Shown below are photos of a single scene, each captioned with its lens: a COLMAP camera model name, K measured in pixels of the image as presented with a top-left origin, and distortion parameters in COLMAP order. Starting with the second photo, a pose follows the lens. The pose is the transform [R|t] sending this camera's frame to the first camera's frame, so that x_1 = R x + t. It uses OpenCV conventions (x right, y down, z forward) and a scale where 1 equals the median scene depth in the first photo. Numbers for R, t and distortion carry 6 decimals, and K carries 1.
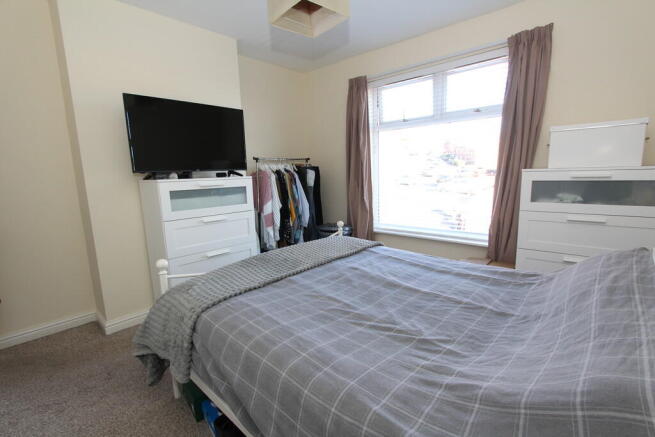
lens RADIAL K [[298.9, 0, 327.5], [0, 298.9, 218.5], [0, 0, 1]] dist [-0.016533, 0.001077]
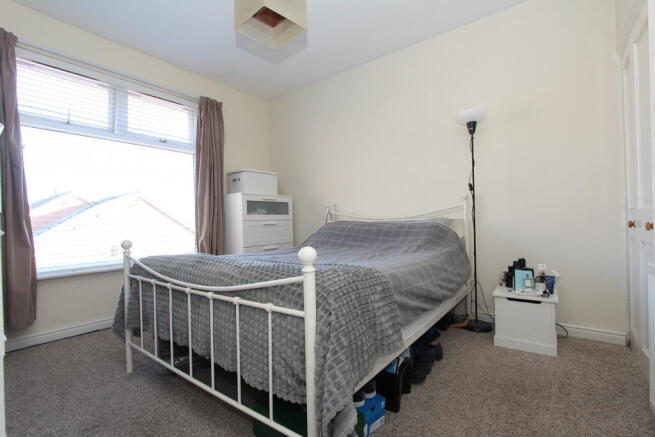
lens RADIAL K [[298.9, 0, 327.5], [0, 298.9, 218.5], [0, 0, 1]] dist [-0.016533, 0.001077]
pose [[-0.103066, 0.035875, 0.994027, -0.790429], [0.175708, 0.984290, -0.017306, 0.055218], [-0.979032, 0.172875, -0.107751, 0.708443]]
